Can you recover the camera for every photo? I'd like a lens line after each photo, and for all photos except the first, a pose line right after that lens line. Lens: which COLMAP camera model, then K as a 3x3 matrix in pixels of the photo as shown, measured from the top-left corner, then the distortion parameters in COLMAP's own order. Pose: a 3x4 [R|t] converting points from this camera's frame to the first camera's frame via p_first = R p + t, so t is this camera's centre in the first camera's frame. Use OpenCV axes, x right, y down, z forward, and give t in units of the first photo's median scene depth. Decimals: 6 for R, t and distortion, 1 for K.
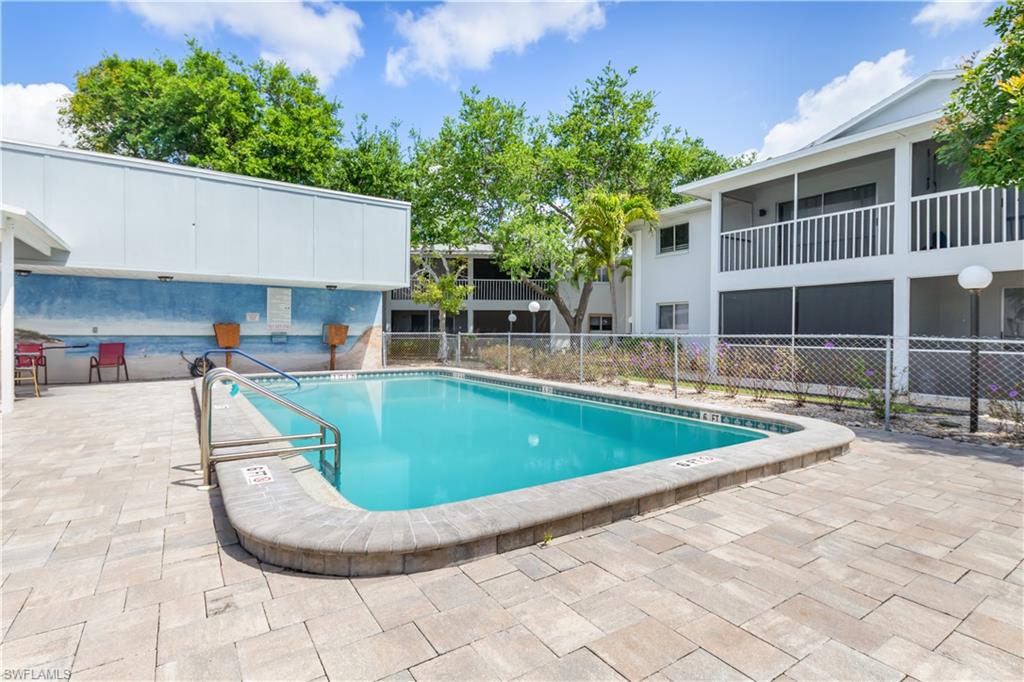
lens RADIAL K [[480.2, 0, 510.6], [0, 480.2, 334.7], [0, 0, 1]] dist [0.018230, -0.011313]
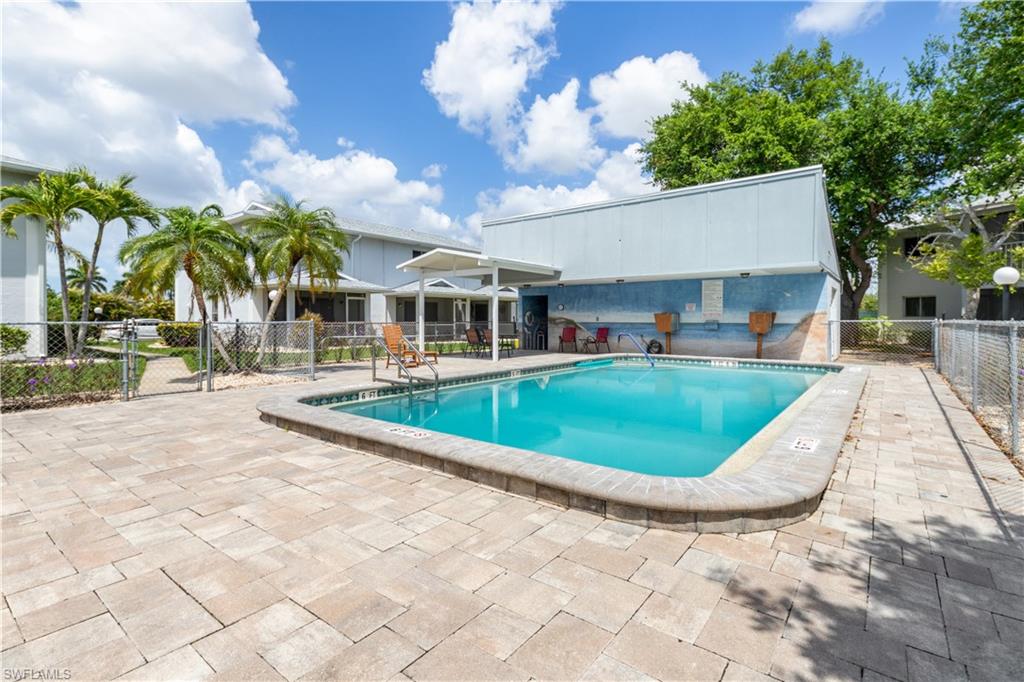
lens RADIAL K [[480.2, 0, 531.3], [0, 480.2, 323.2], [0, 0, 1]] dist [0.018230, -0.011313]
pose [[0.347350, 0.001632, -0.937734, 0.404257], [-0.003167, 0.999995, 0.000568, 0.002434], [0.937730, 0.002772, 0.347354, 0.232390]]
